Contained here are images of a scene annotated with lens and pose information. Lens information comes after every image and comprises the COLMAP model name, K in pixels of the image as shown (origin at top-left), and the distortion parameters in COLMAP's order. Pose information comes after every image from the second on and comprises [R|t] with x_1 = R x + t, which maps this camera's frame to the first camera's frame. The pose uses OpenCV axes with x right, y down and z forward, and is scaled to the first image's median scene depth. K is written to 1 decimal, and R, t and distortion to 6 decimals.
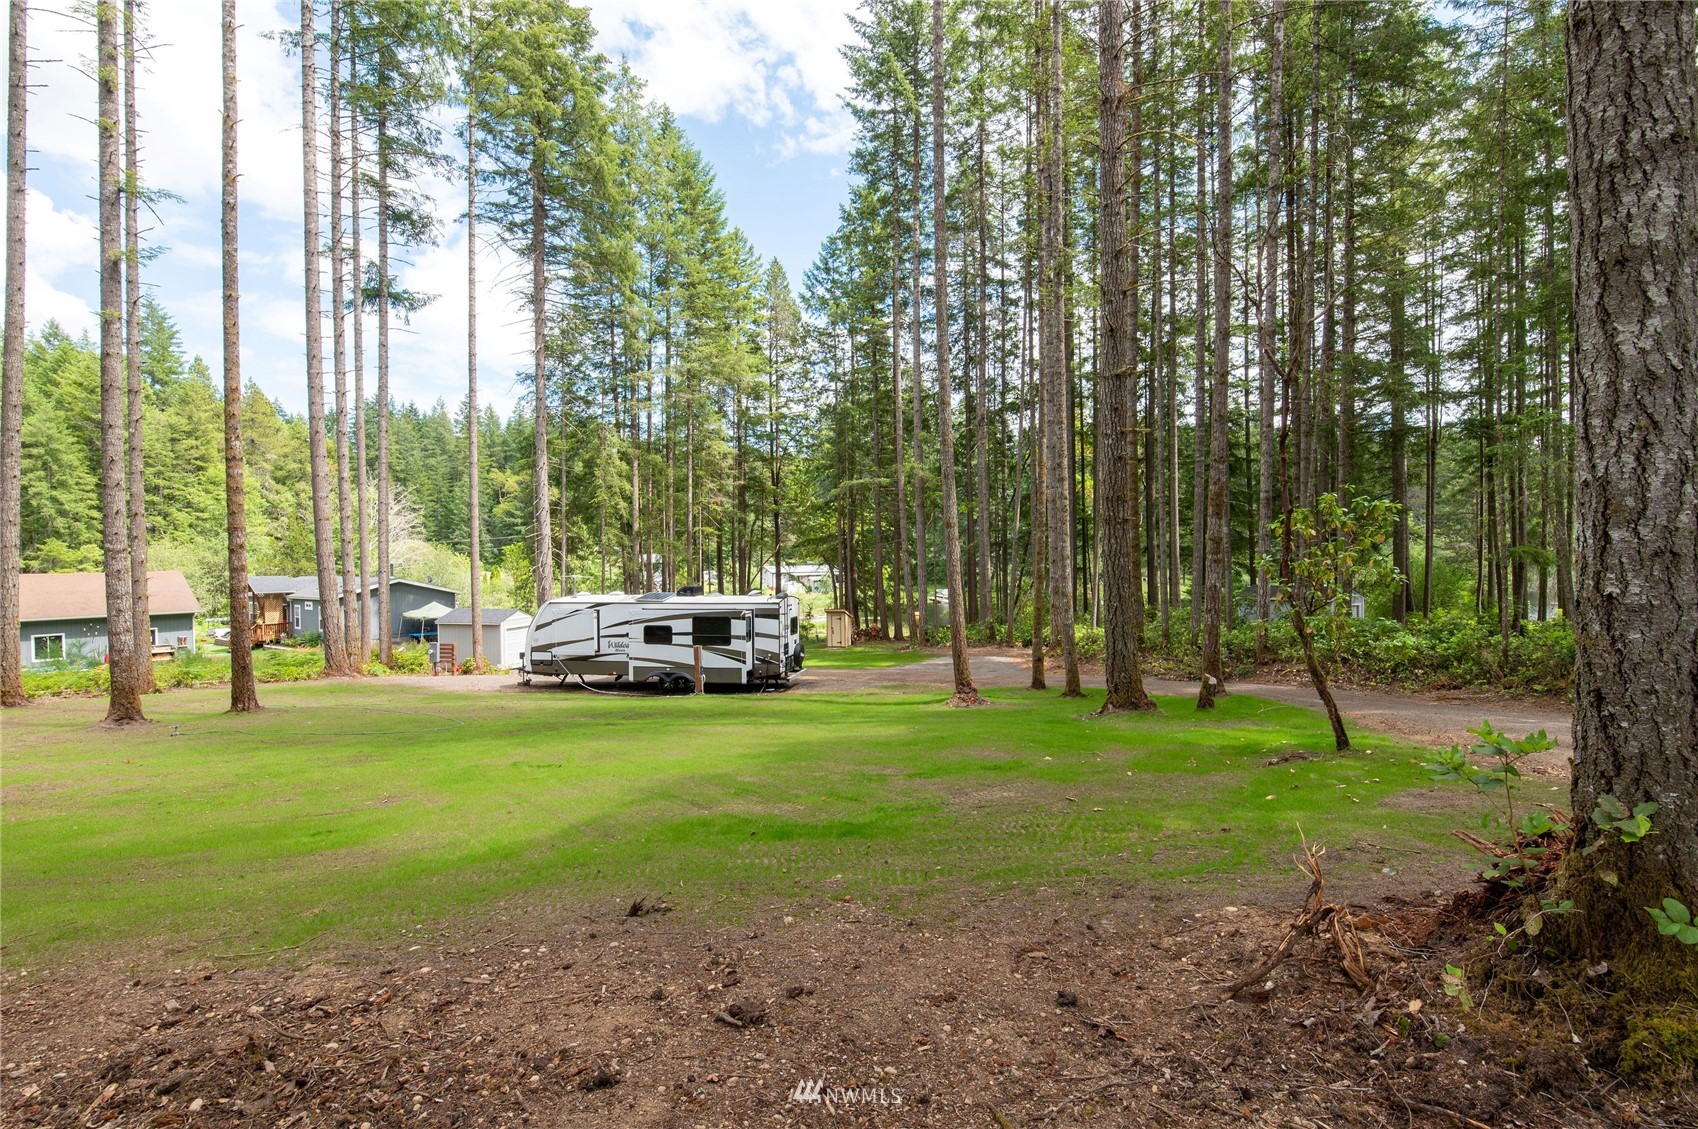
lens RADIAL K [[804.6, 0, 851.5], [0, 804.6, 542.2], [0, 0, 1]] dist [-0.001290, 0.000062]
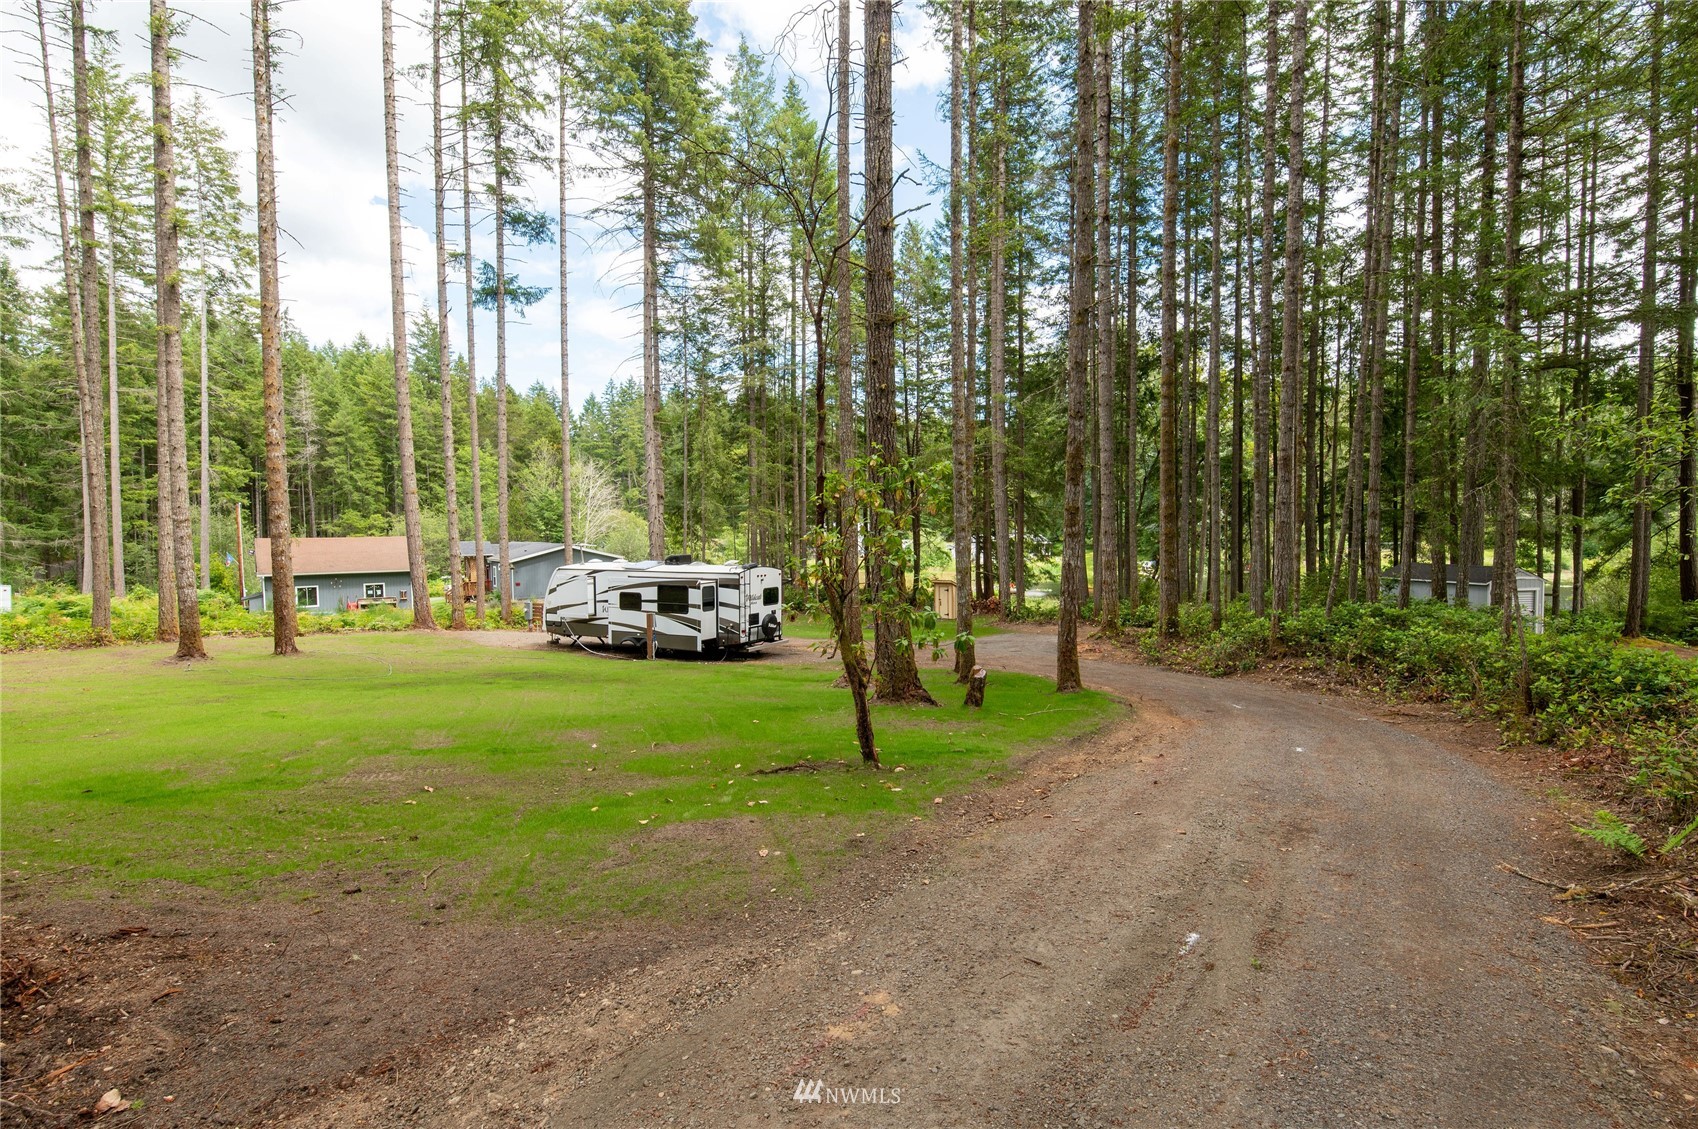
lens RADIAL K [[804.6, 0, 851.5], [0, 804.6, 542.2], [0, 0, 1]] dist [-0.001290, 0.000062]
pose [[0.958218, 0.009141, -0.285894, 0.316893], [0.002111, 0.999236, 0.039023, -0.002104], [0.286032, -0.037997, 0.957466, 0.076811]]
